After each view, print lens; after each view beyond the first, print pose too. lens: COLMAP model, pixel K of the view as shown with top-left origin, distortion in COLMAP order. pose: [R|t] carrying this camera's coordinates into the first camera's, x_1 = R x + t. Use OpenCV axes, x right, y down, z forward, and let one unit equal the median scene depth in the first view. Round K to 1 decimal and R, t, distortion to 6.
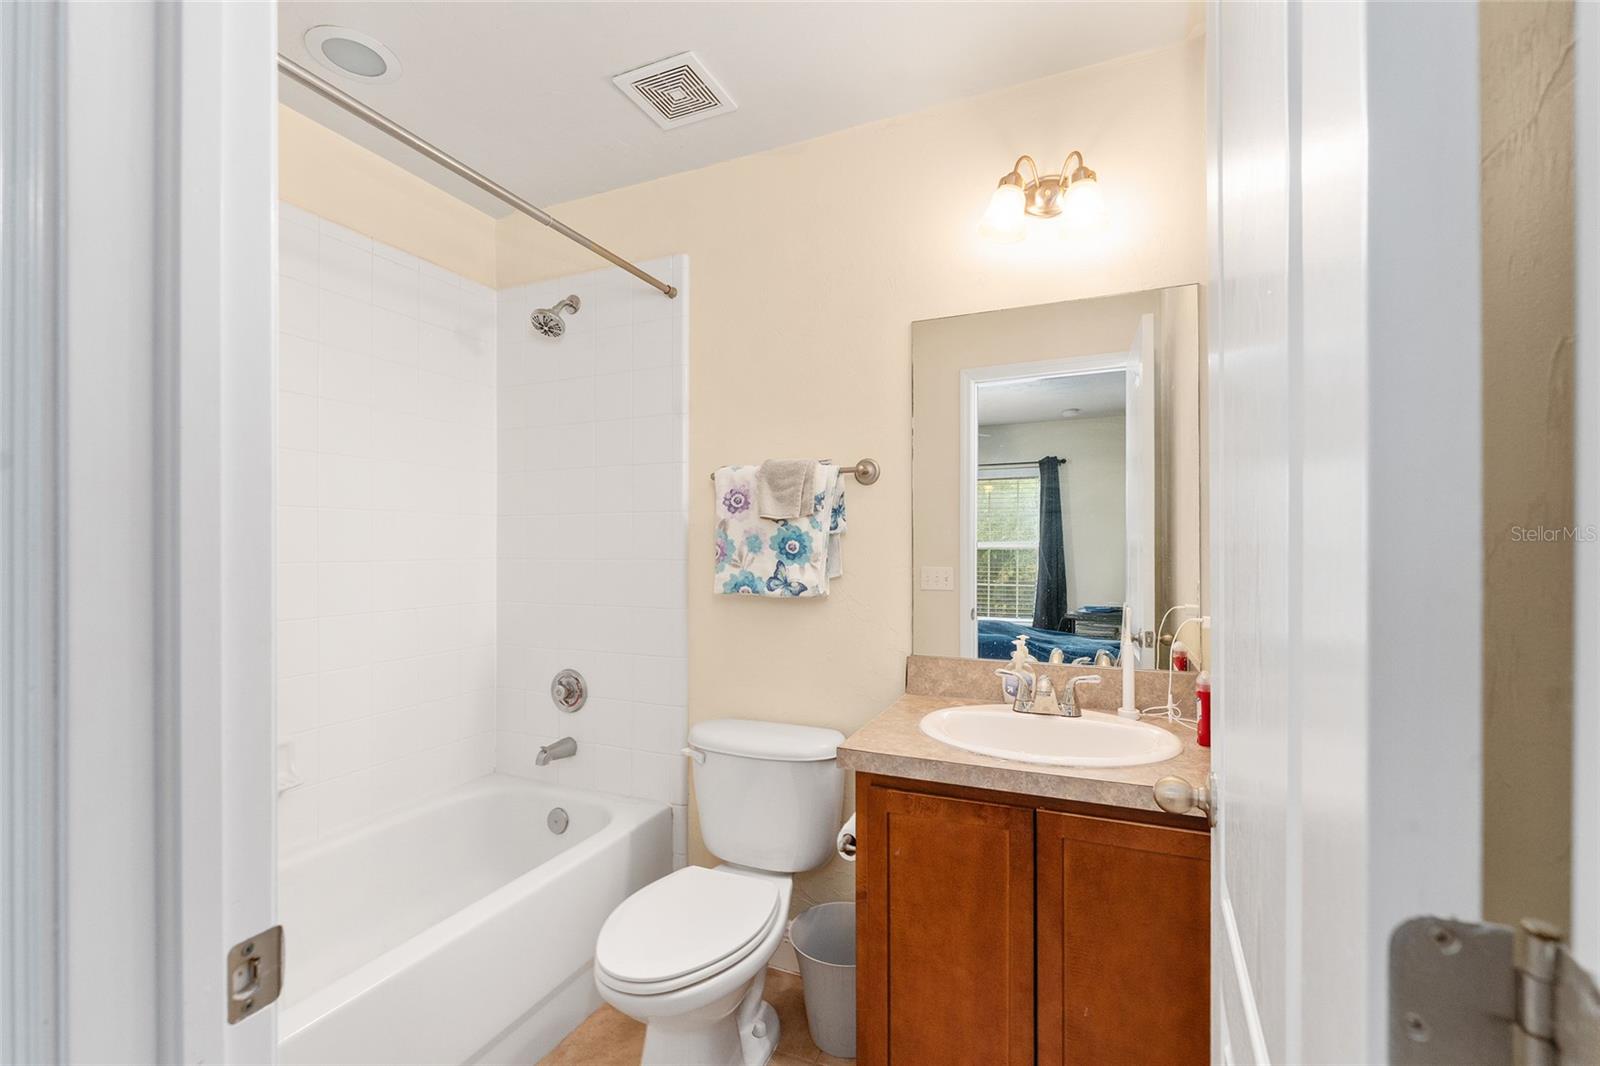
lens RADIAL K [[700.4, 0, 800.3], [0, 700.4, 546.4], [0, 0, 1]] dist [0.002643, 0.000170]
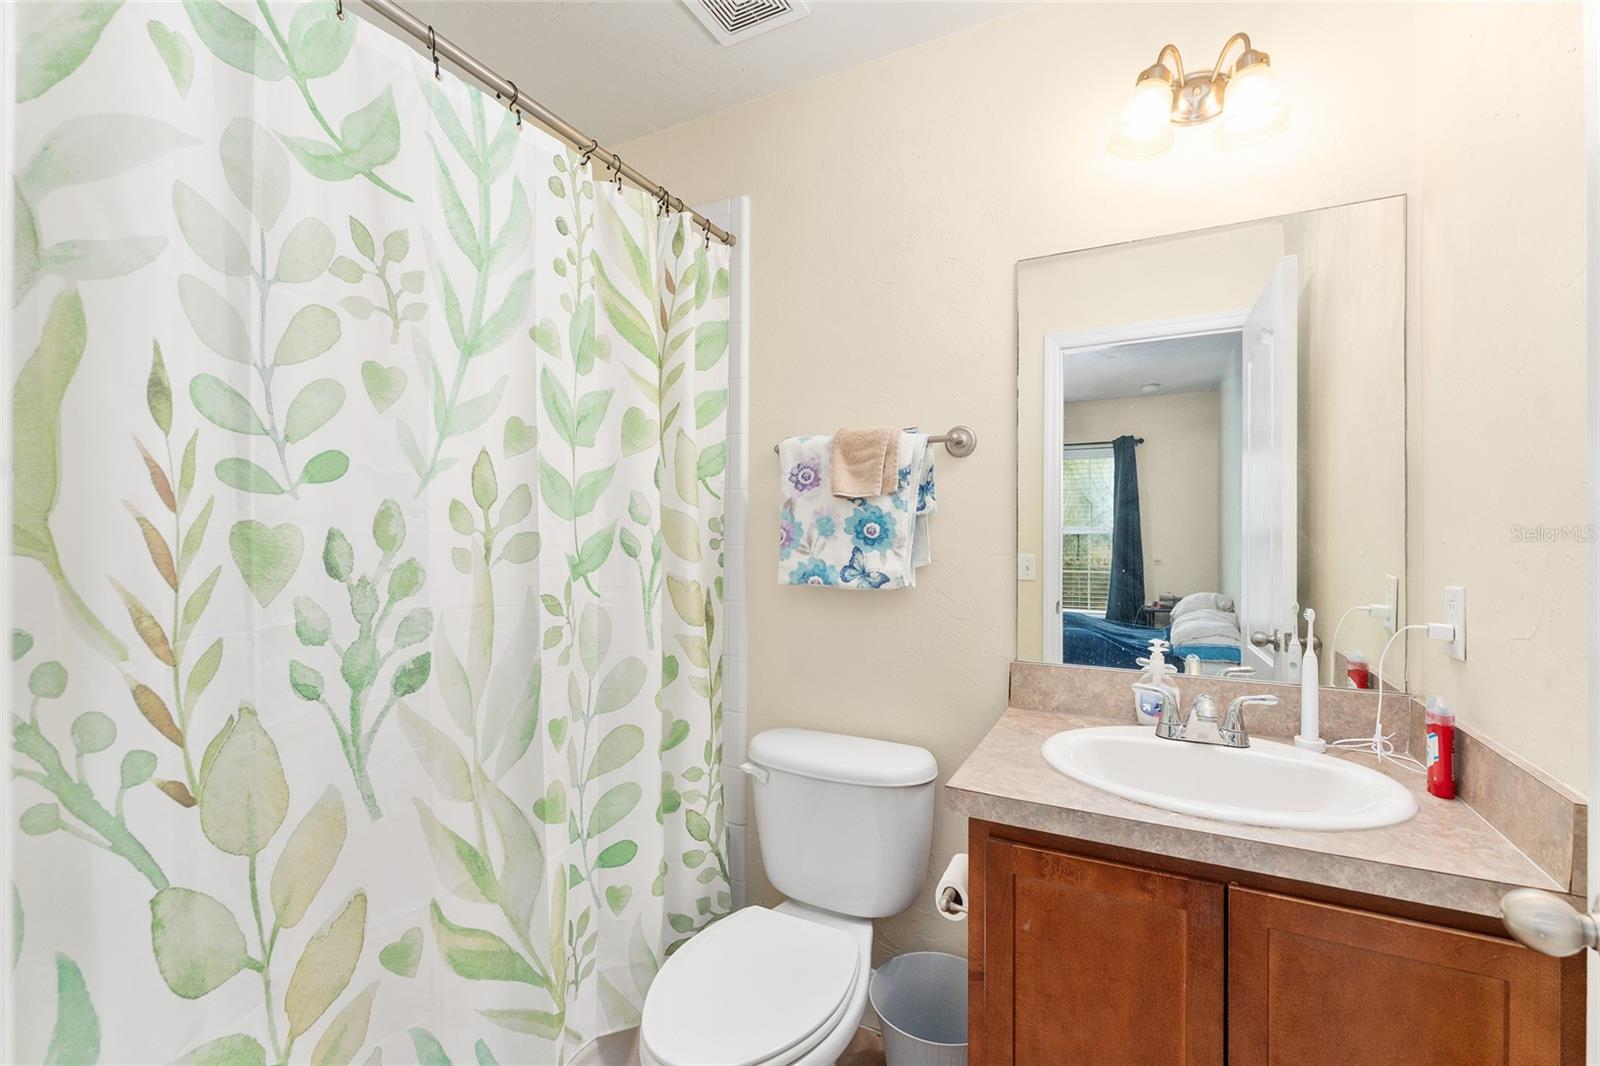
lens RADIAL K [[683.6, 0, 800.0], [0, 683.6, 533.0], [0, 0, 1]] dist [-0.000739, 0.000380]
pose [[0.998070, 0.003983, -0.061974, -0.046934], [-0.003906, 0.999991, 0.001359, 0.003086], [0.061979, -0.001115, 0.998077, 0.170296]]
